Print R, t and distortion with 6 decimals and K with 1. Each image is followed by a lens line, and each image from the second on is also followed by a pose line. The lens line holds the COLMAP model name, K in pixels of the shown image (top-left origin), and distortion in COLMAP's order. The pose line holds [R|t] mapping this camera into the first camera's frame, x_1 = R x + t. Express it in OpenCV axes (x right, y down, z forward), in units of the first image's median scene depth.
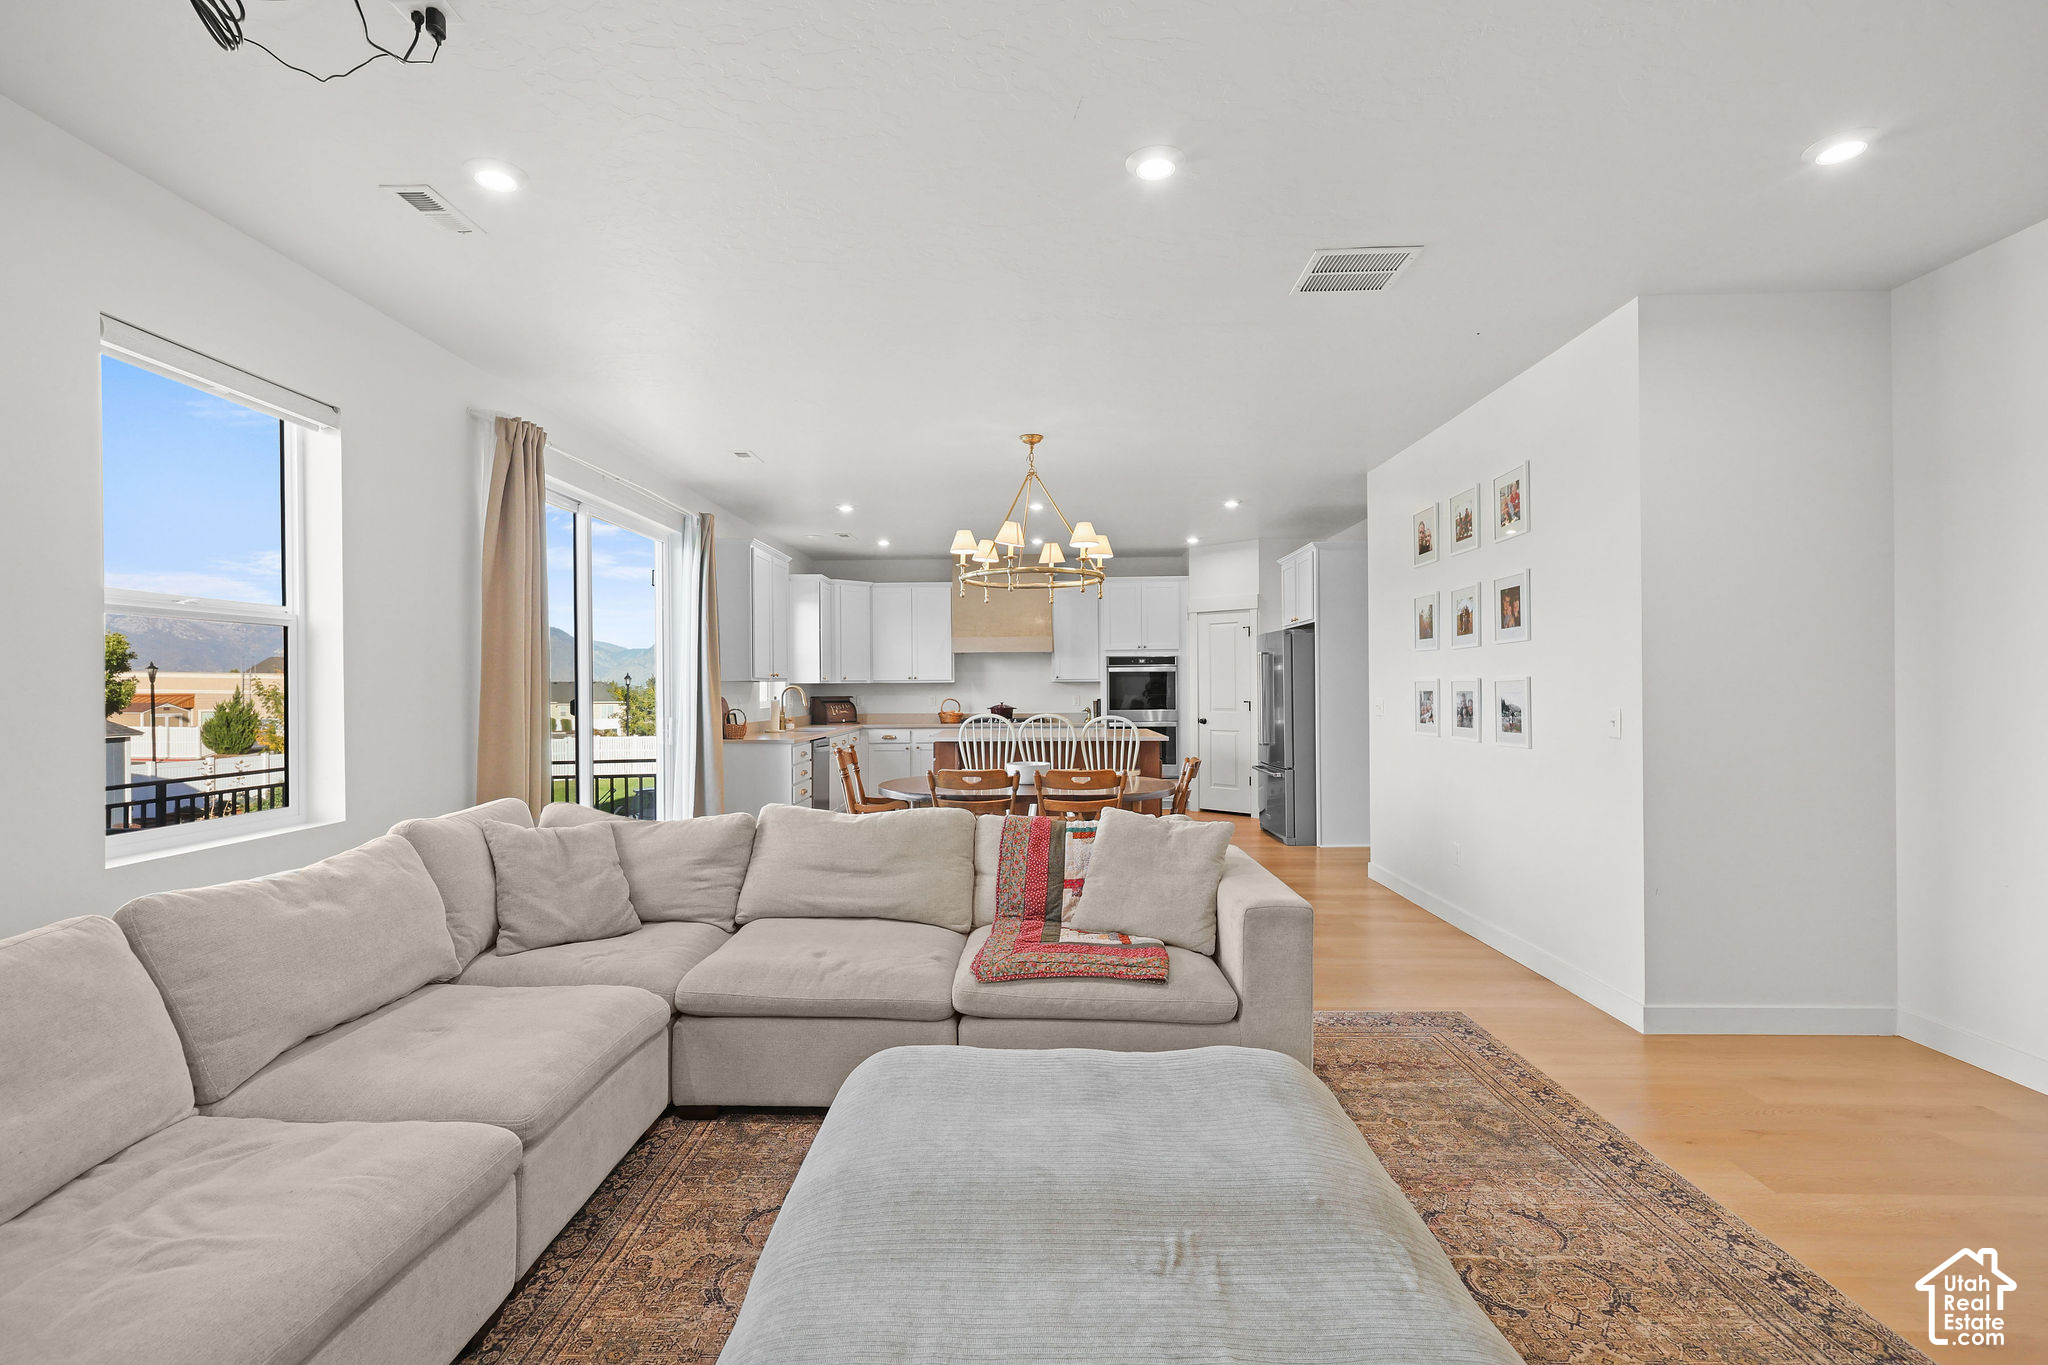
lens RADIAL K [[945.8, 0, 1045.7], [0, 945.8, 686.8], [0, 0, 1]] dist [0.005454, -0.001510]
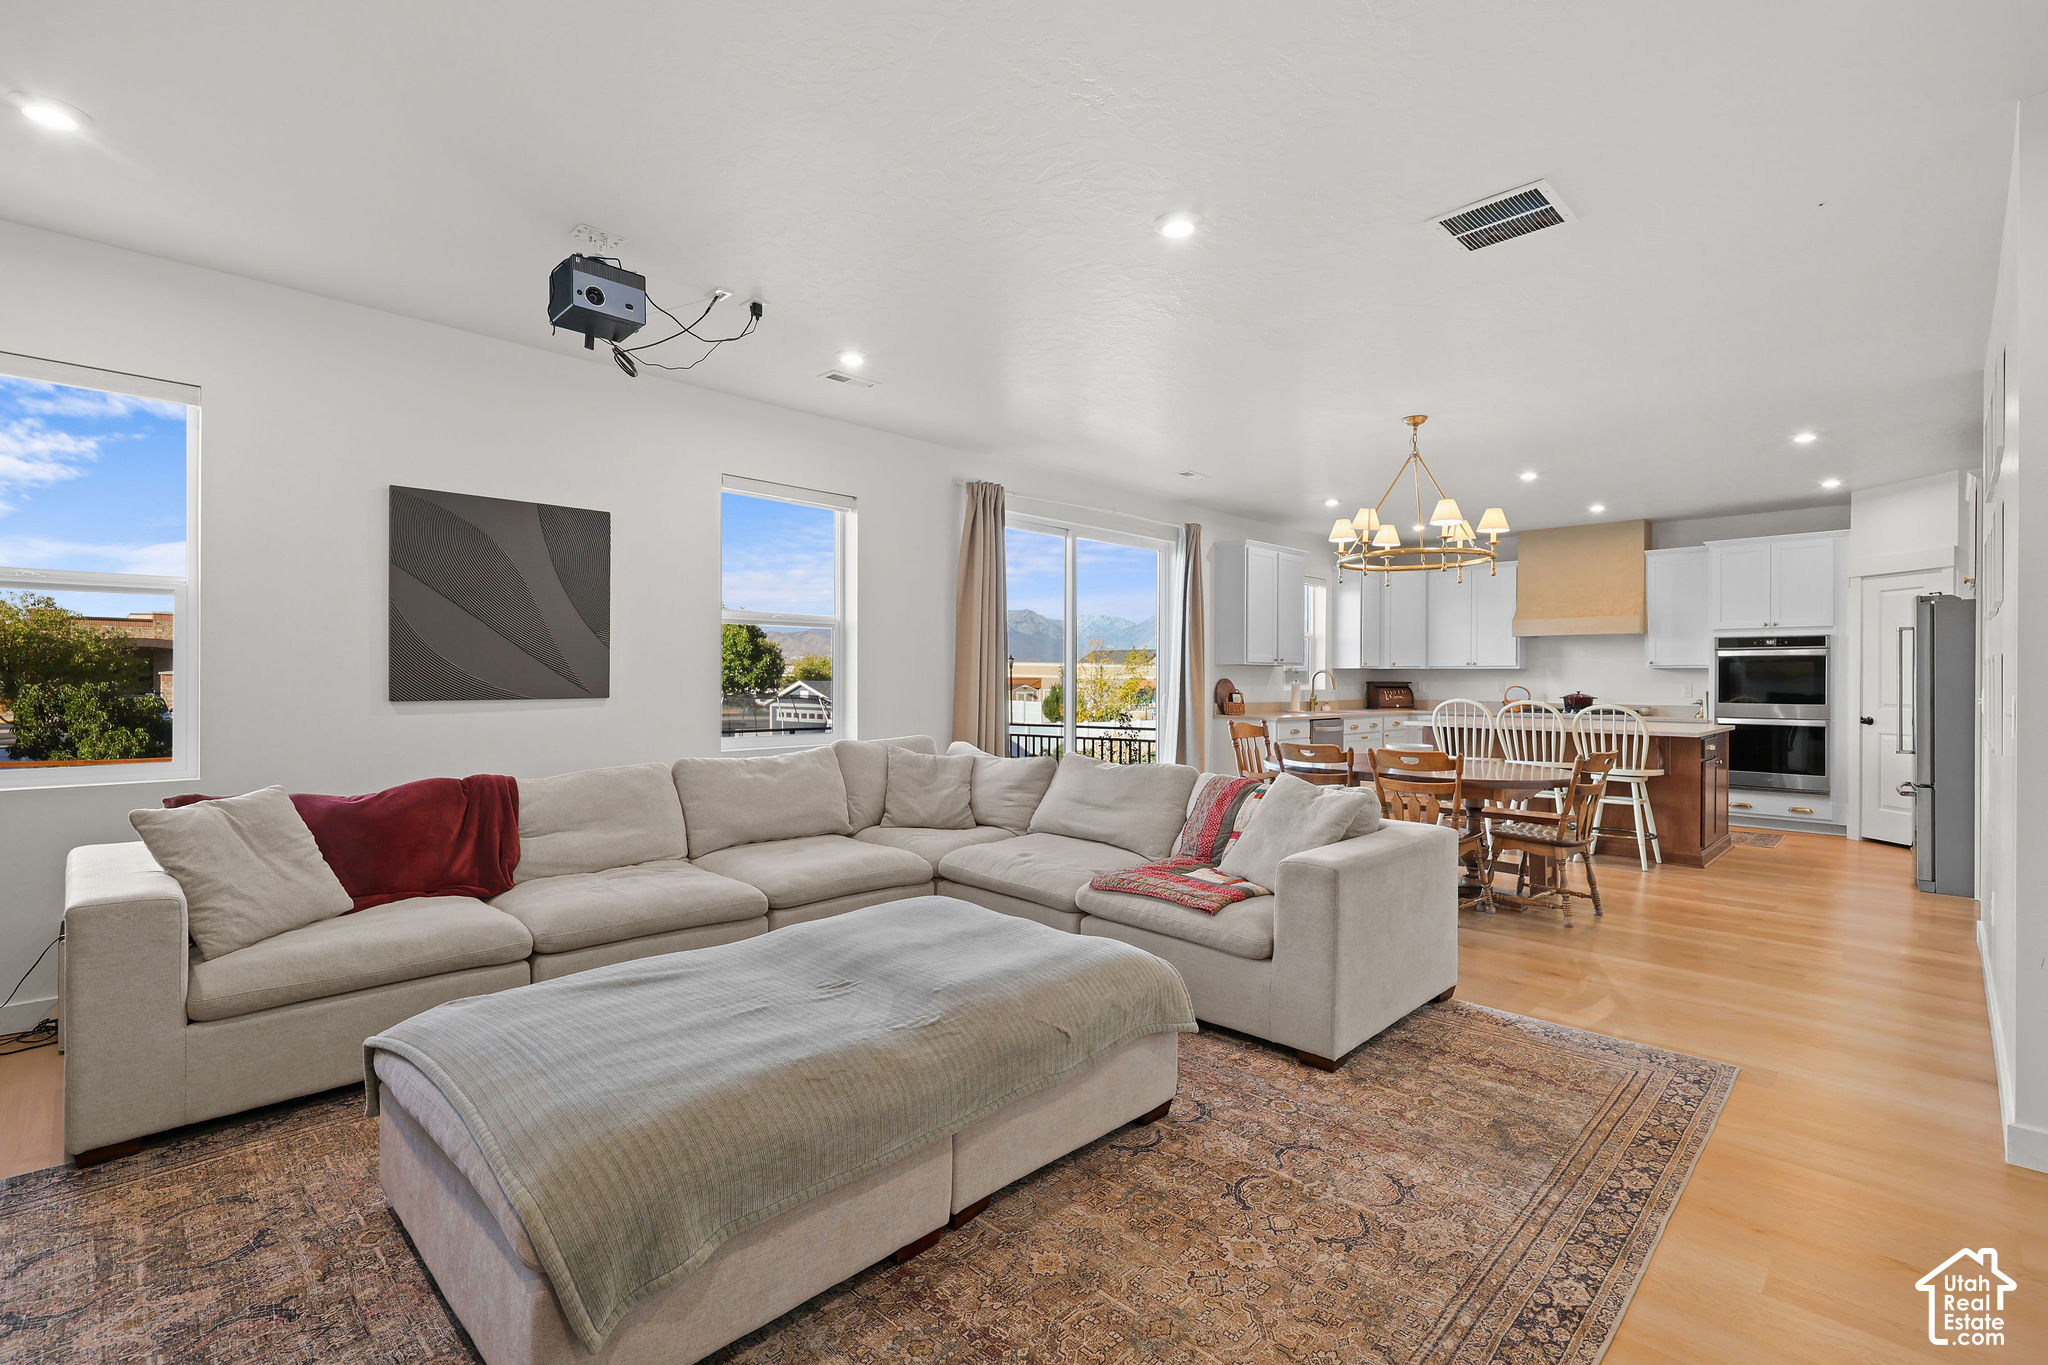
lens RADIAL K [[945.8, 0, 1038.3], [0, 945.8, 676.4], [0, 0, 1]] dist [0.005454, -0.001510]
pose [[0.727264, 0.009050, -0.686298, 0.364468], [-0.009477, 0.999950, 0.003144, 0.008559], [0.686292, 0.004217, 0.727314, 0.001797]]
